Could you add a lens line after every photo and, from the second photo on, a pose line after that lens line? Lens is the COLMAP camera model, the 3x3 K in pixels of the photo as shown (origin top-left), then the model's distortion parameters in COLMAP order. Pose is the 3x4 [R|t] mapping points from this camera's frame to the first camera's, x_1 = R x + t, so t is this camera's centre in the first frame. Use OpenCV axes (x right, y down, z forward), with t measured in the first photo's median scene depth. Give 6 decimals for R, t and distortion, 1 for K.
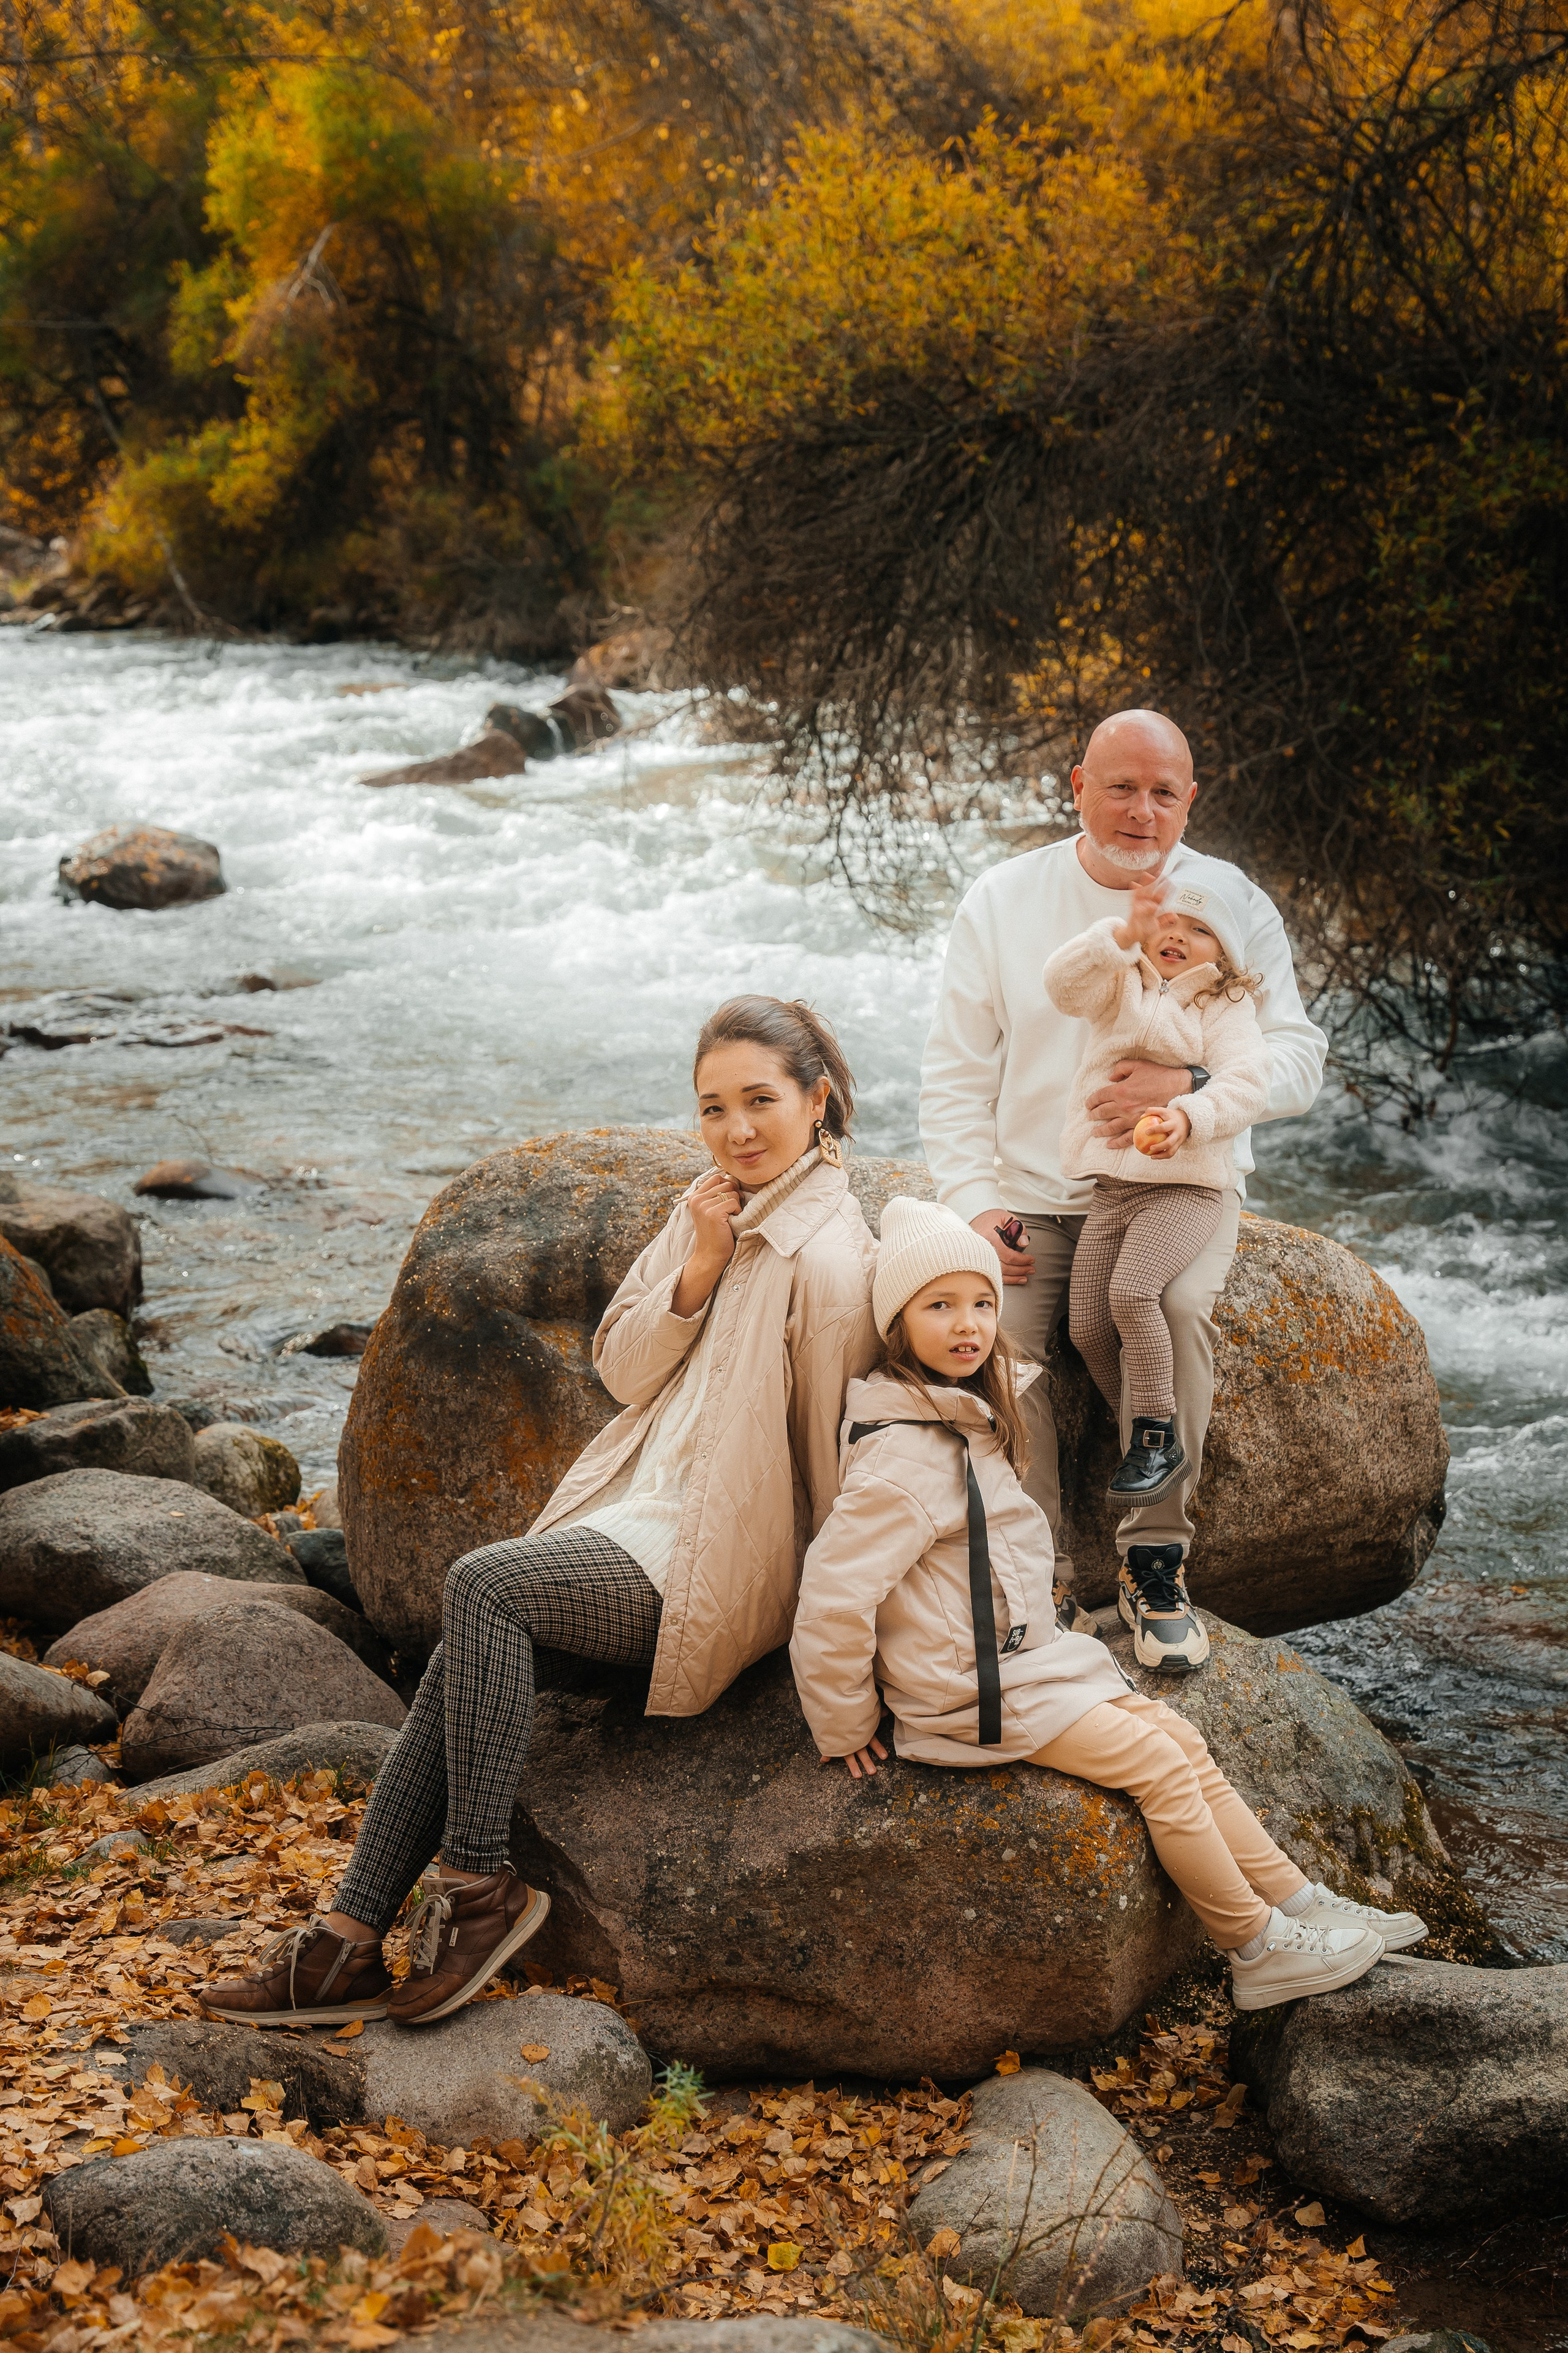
lens RADIAL K [[3928.5, 0, 784.0], [0, 3928.5, 1176.5], [0, 0, 1]] dist [0.025243, 0.037935]
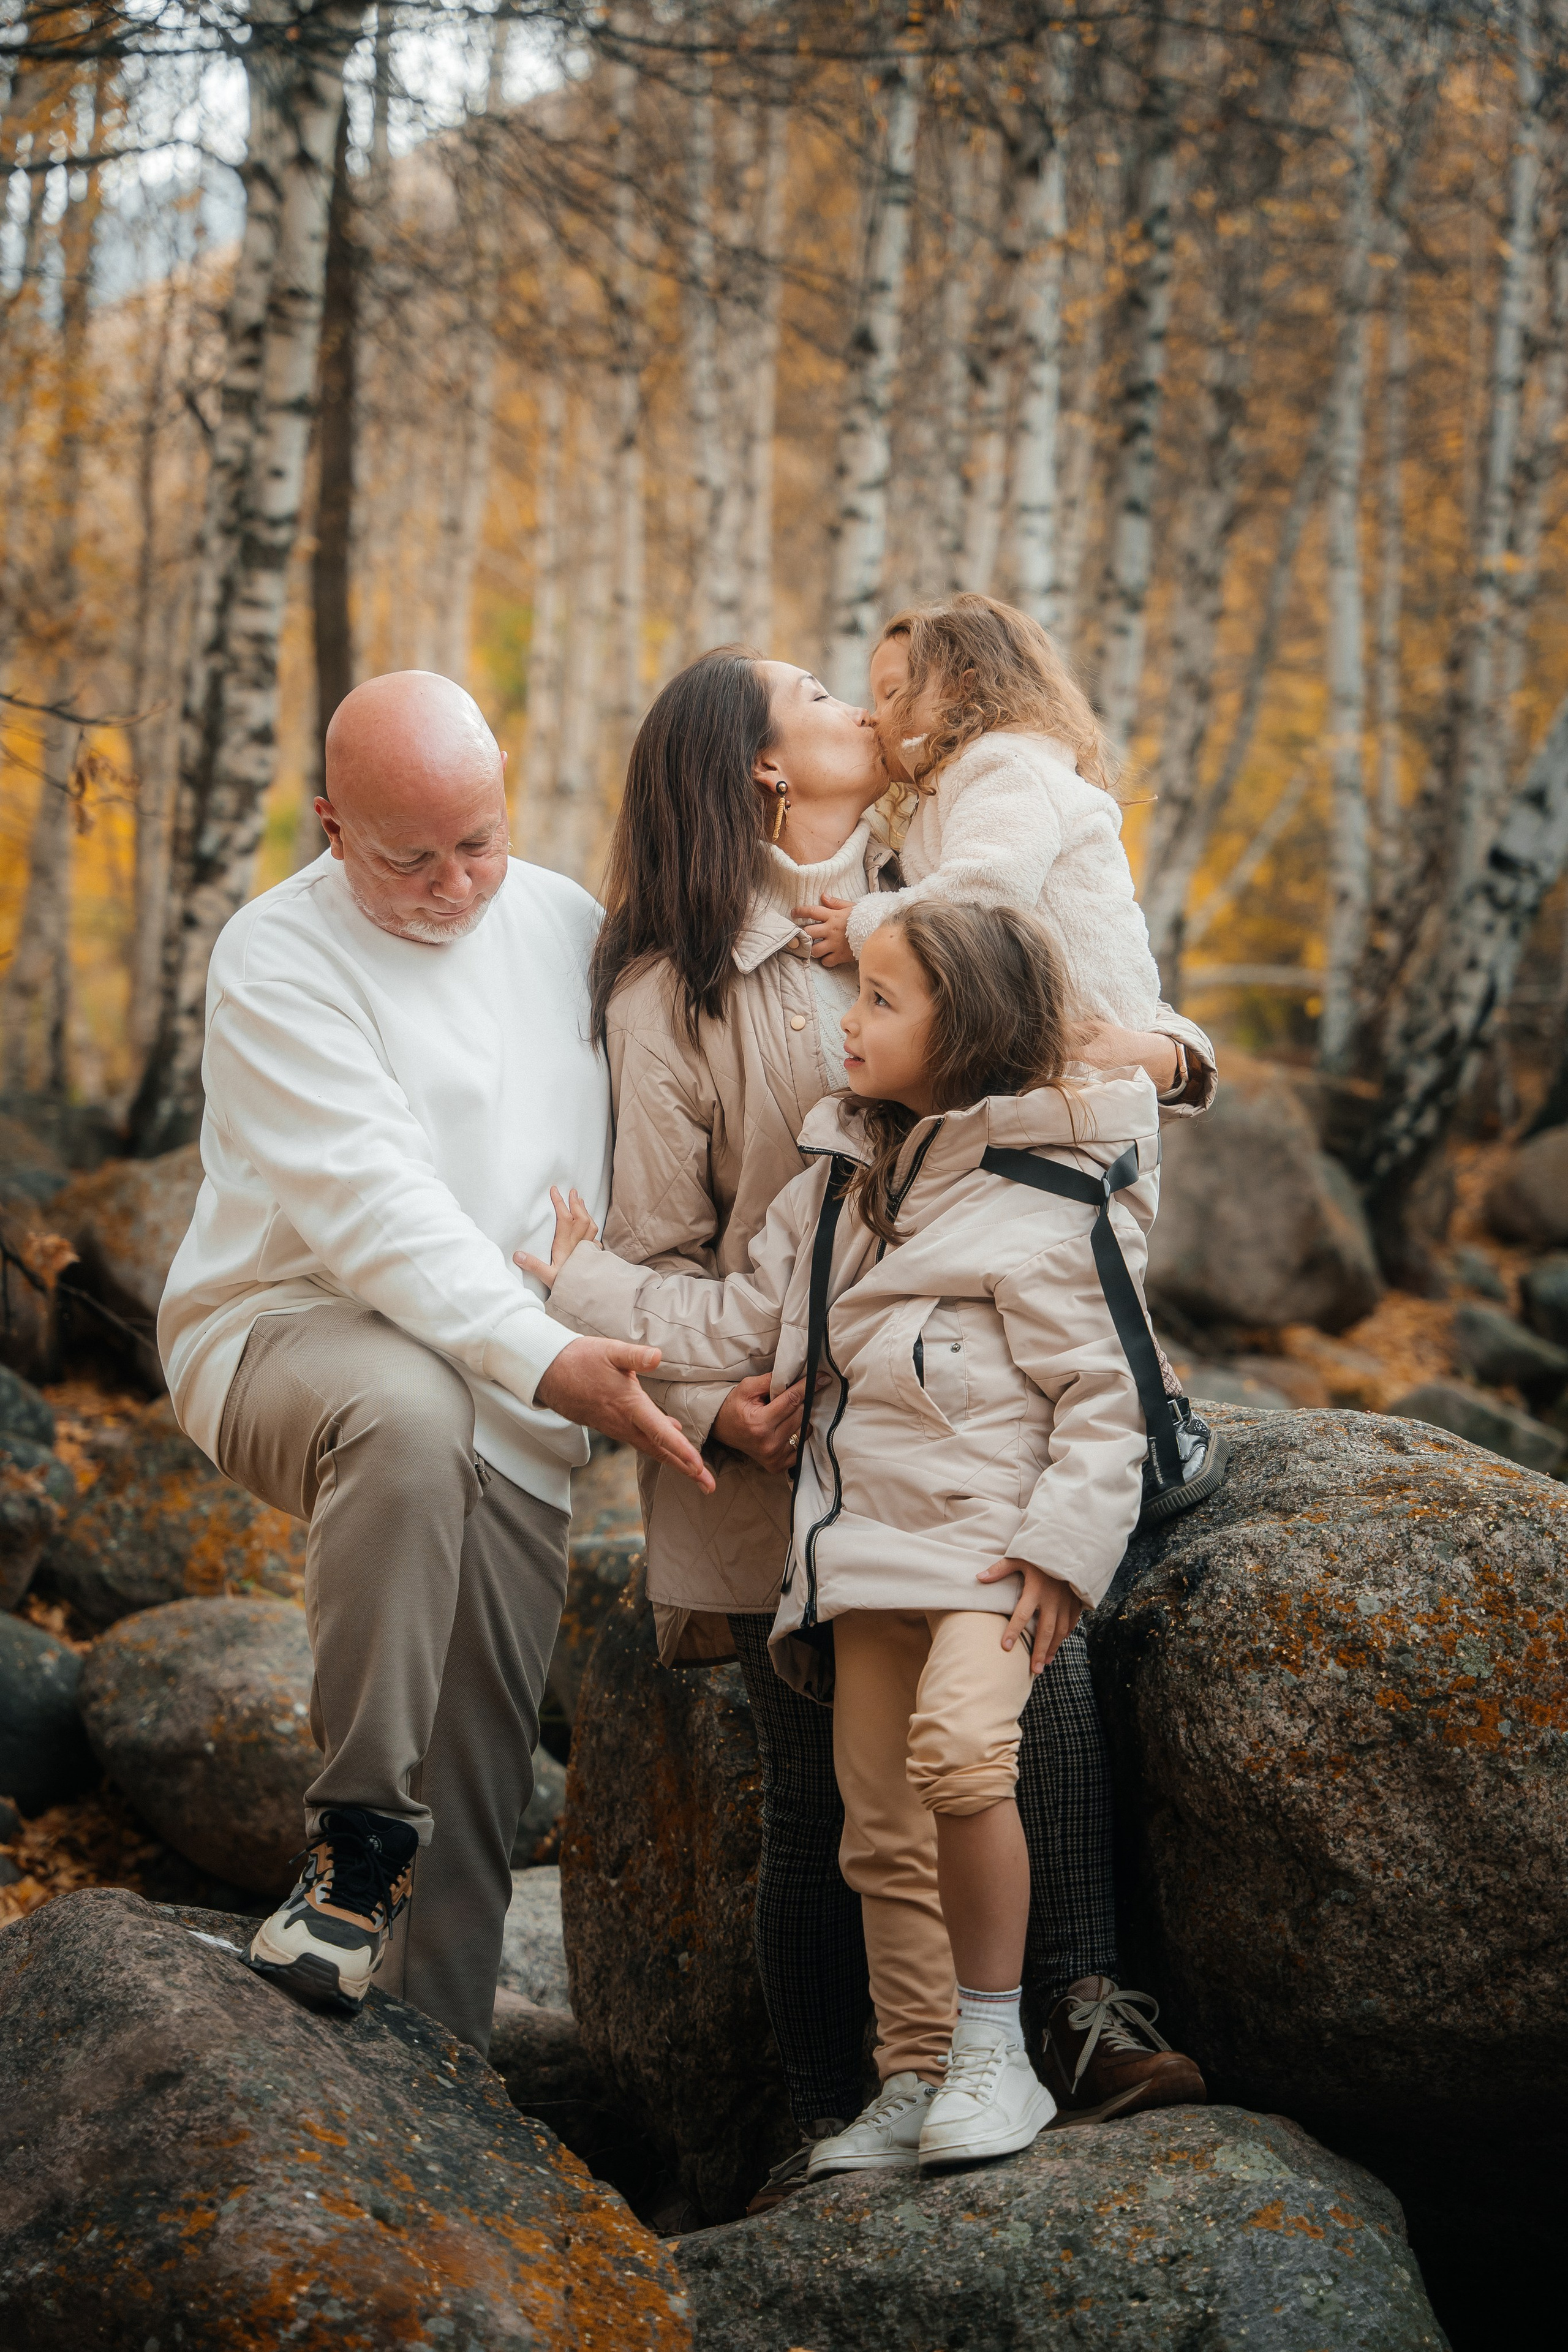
lens RADIAL K [[4634.4, 0, 784.0], [0, 4634.4, 1176.0], [0, 0, 1]] dist [0.014179, 0.239742]
pose [[0.822257, 0.010433, -0.569020, 0.333609], [-0.097033, 0.987762, -0.122107, 0.048212], [0.560783, 0.155617, 0.813207, 0.295025]]
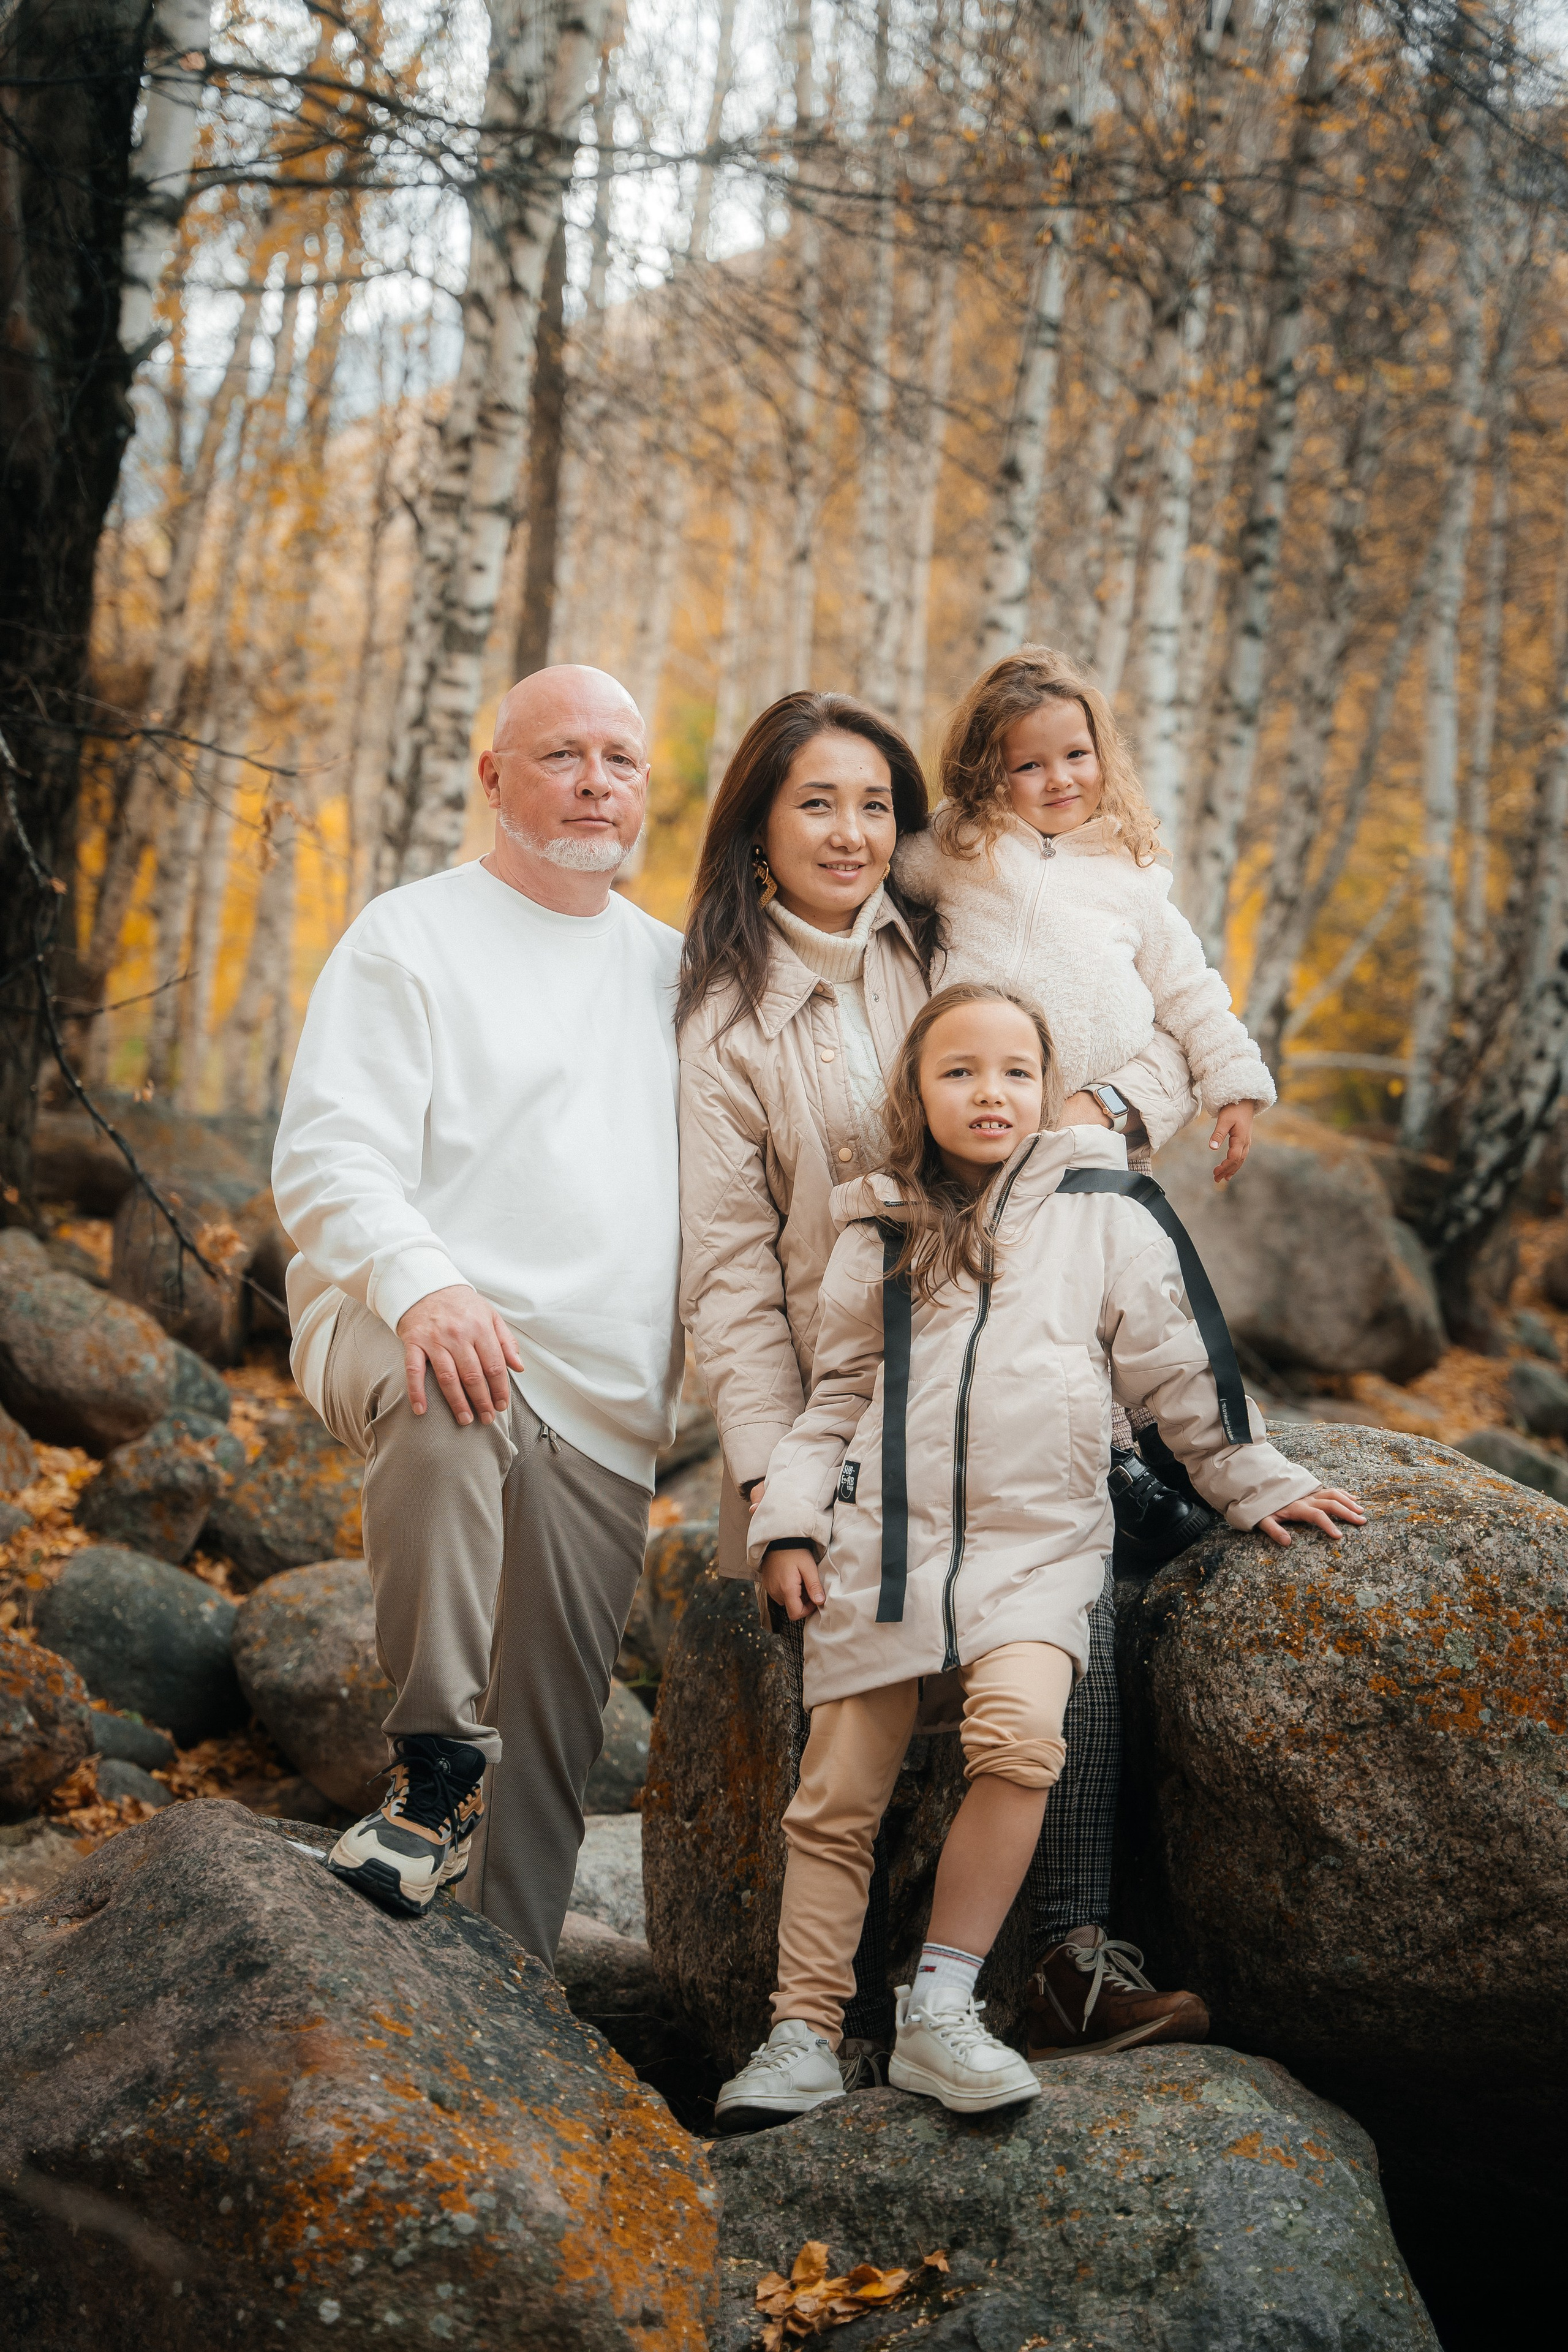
lens RADIAL K [[4157.6, 0, 768.9], [0, 4157.6, 1212.4], [0, 0, 1]] dist [0.006853, 0.000994]
pose [[0.799141, 0.044112, -0.599523, 0.339180], [-0.144459, 0.982172, -0.120291, 0.051493], [0.583528, 0.182736, 0.791266, 0.303794]]
